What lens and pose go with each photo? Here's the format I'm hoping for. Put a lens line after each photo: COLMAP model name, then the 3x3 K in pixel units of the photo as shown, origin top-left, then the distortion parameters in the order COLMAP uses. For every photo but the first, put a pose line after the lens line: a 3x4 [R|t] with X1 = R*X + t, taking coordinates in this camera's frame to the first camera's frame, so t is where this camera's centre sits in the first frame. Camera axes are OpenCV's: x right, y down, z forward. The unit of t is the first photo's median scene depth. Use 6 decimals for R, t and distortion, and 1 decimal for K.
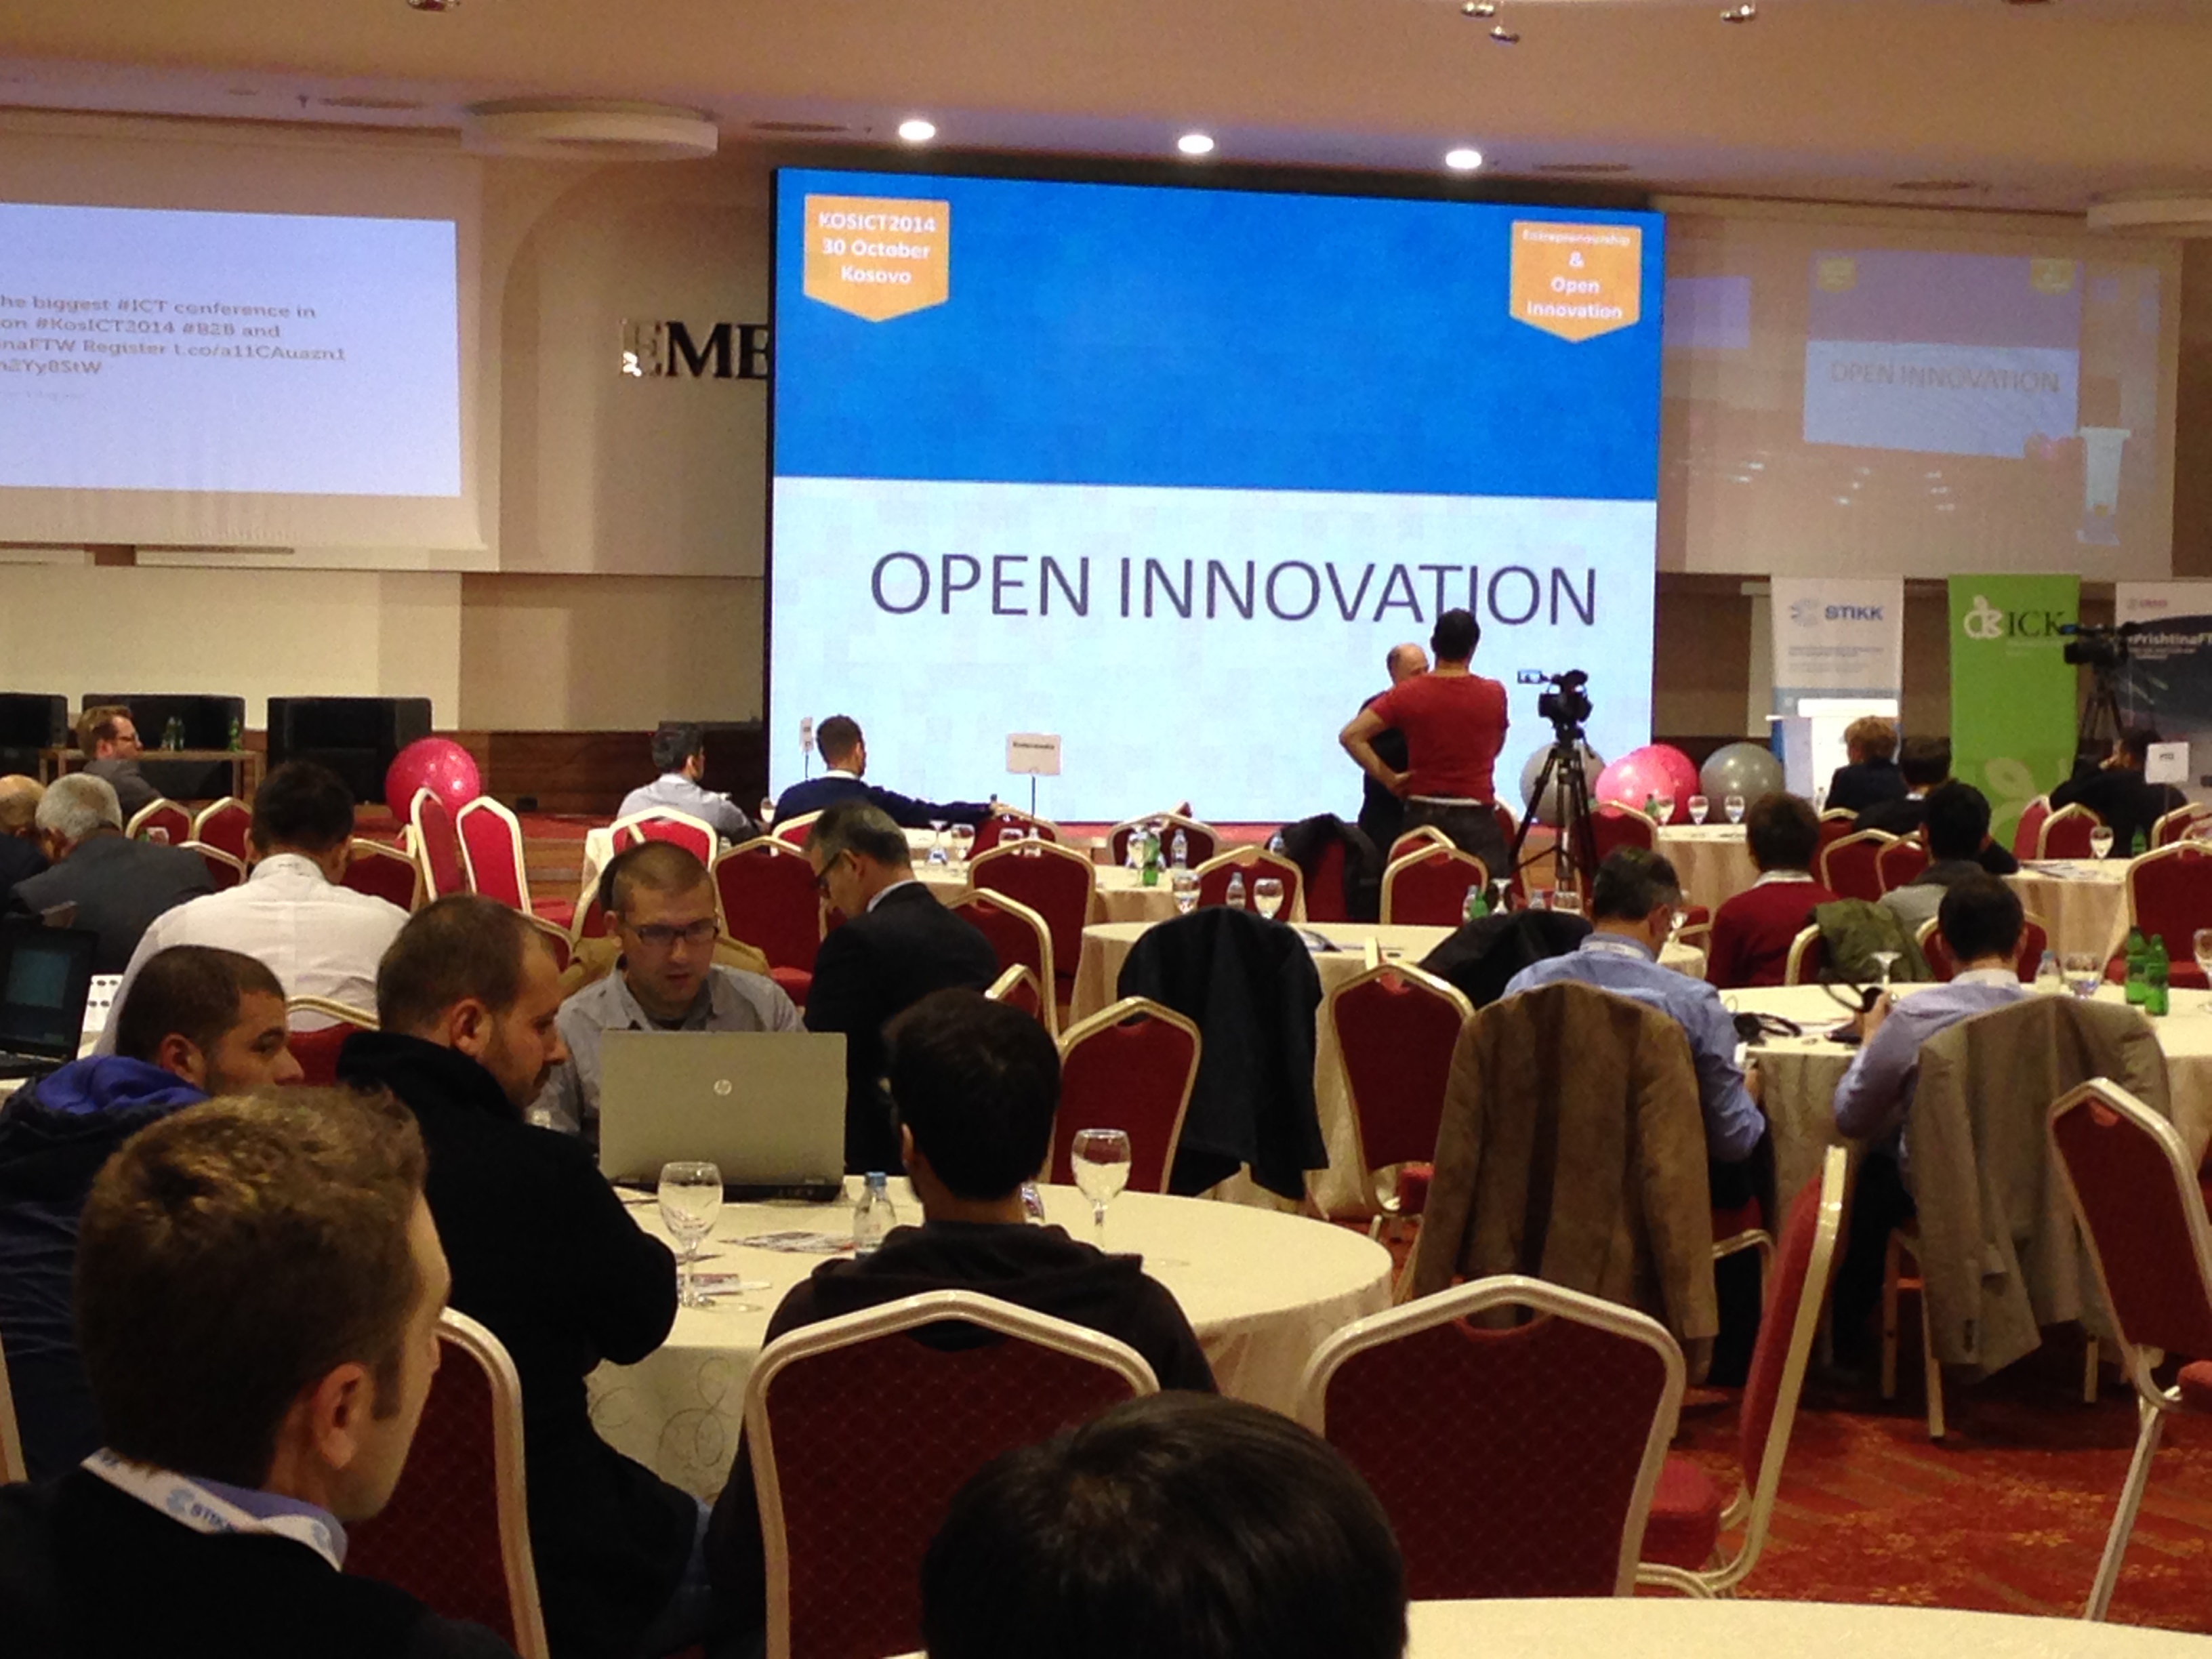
lens RADIAL K [[5027.0, 0, 1106.2], [0, 5027.0, 827.8], [0, 0, 1]] dist [-0.119826, 0.000000]
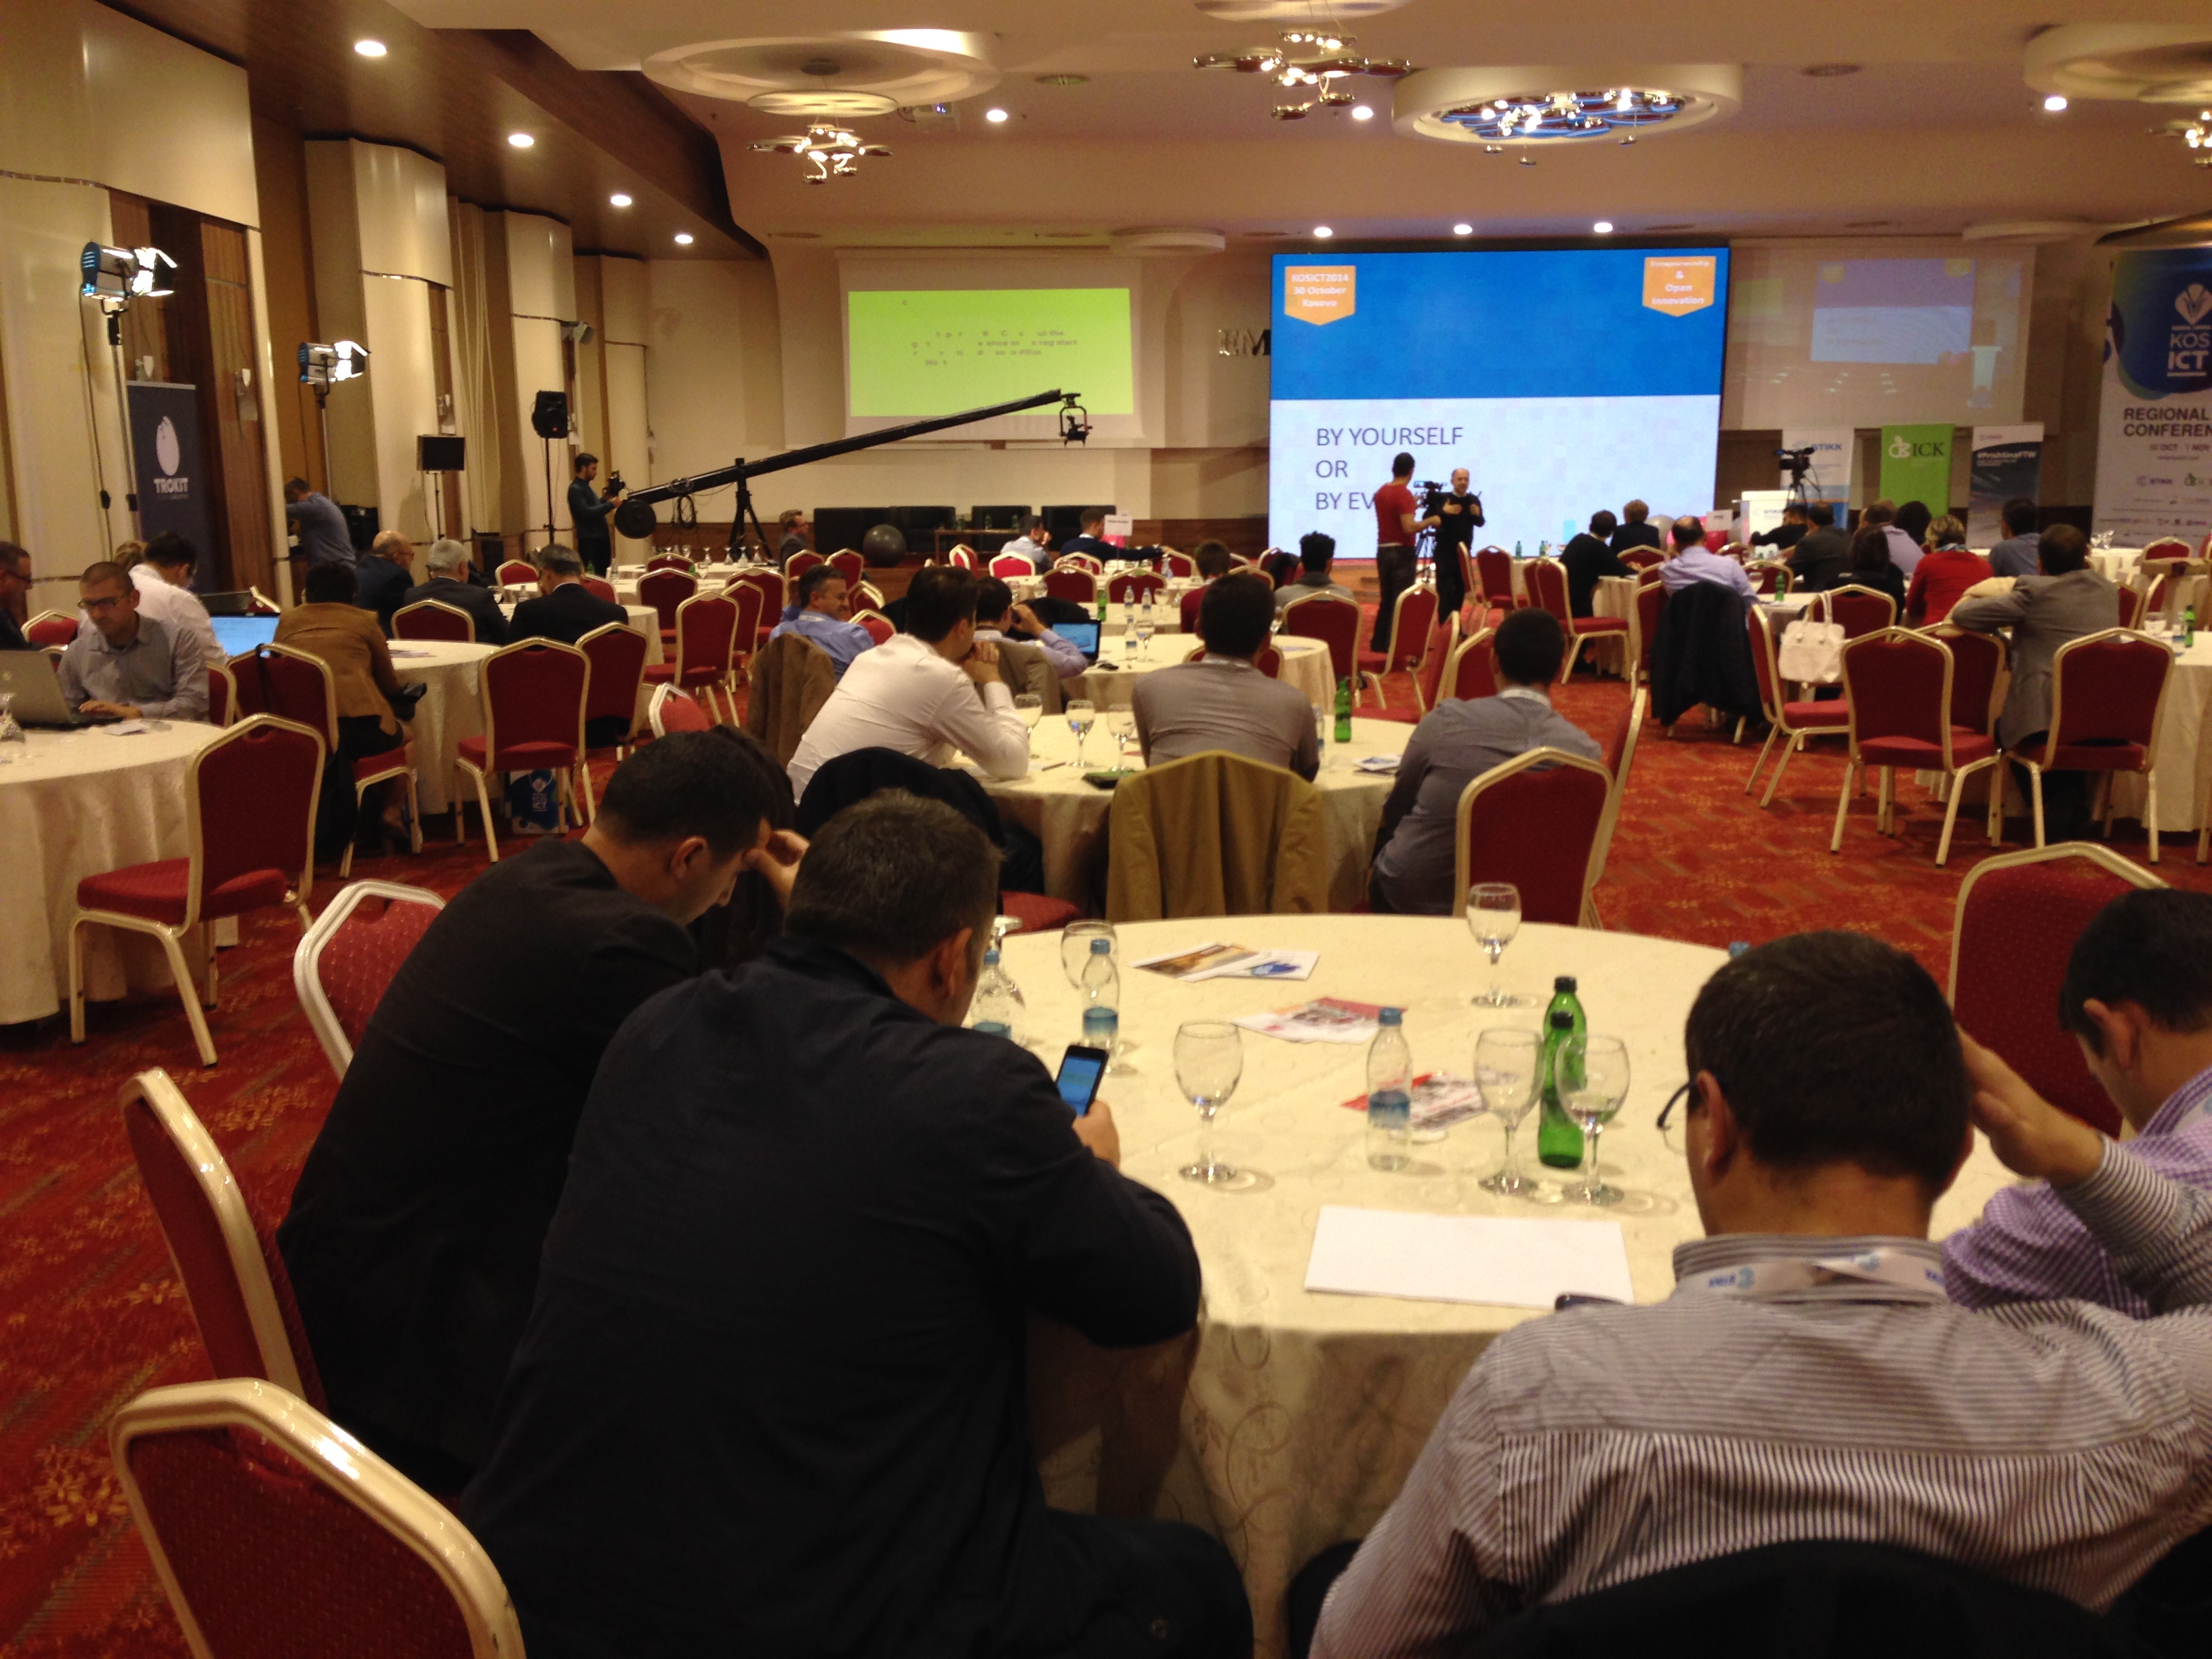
lens RADIAL K [[2095.2, 0, 1105.9], [0, 2095.2, 837.7], [0, 0, 1]] dist [0.005063, 0.000000]
pose [[0.928592, 0.037332, -0.369220, 0.200483], [0.011189, 0.991659, 0.128406, 0.001300], [0.370934, -0.123368, 0.920428, 0.101911]]
